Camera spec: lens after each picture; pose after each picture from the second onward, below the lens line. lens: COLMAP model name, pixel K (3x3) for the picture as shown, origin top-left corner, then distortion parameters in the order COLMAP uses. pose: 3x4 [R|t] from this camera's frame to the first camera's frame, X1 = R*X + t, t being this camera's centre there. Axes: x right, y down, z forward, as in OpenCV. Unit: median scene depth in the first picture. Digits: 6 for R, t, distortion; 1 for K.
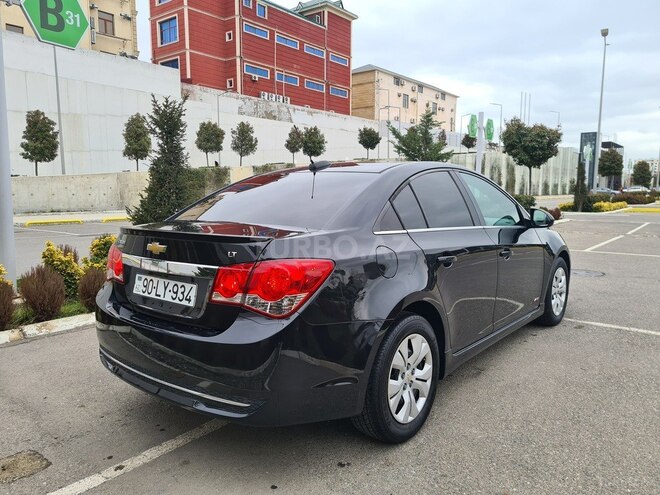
lens RADIAL K [[500.7, 0, 318.1], [0, 500.7, 243.1], [0, 0, 1]] dist [0.064703, -0.040085]
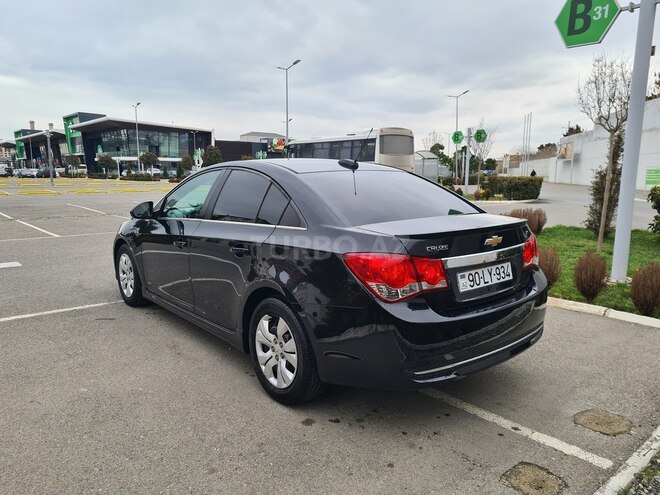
lens RADIAL K [[500.7, 0, 328.3], [0, 500.7, 251.1], [0, 0, 1]] dist [0.064703, -0.040085]
pose [[0.168479, -0.157841, 0.972986, -1.335450], [0.105044, 0.984350, 0.141495, -0.150661], [-0.980092, 0.078368, 0.182423, 1.023963]]
